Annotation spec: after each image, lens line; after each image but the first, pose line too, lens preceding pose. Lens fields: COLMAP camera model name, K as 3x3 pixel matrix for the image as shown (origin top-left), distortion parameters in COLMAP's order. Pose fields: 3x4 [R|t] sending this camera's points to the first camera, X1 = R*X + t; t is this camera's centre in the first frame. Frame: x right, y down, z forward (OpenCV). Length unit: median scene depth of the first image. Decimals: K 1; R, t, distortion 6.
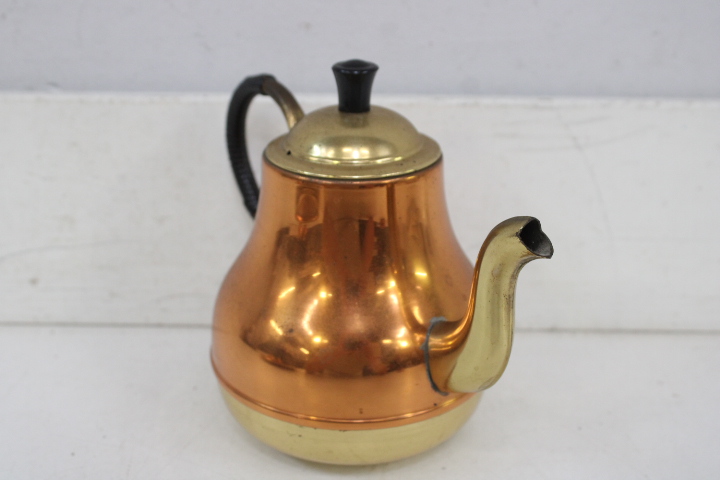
lens RADIAL K [[1008.2, 0, 360.8], [0, 1008.2, 245.3], [0, 0, 1]] dist [-0.050674, 0.000000]
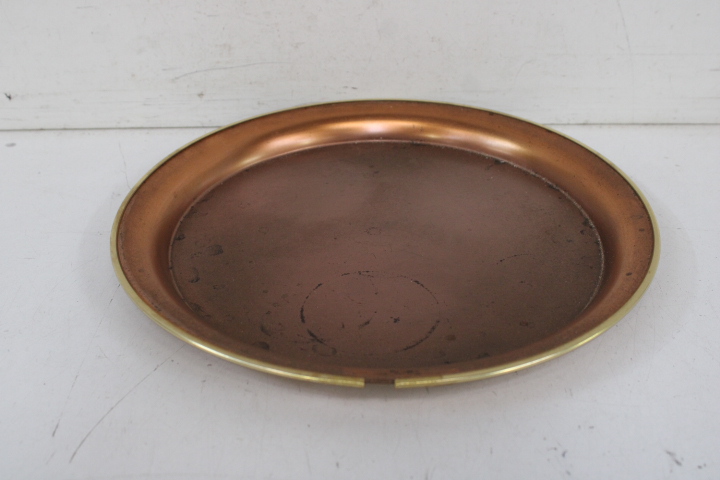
lens RADIAL K [[910.6, 0, 355.1], [0, 910.6, 253.7], [0, 0, 1]] dist [-0.060931, 0.000000]
pose [[0.999803, -0.018872, -0.006128, -0.117831], [0.019656, 0.984167, 0.176148, 0.036087], [0.002707, -0.176234, 0.984345, -0.239254]]
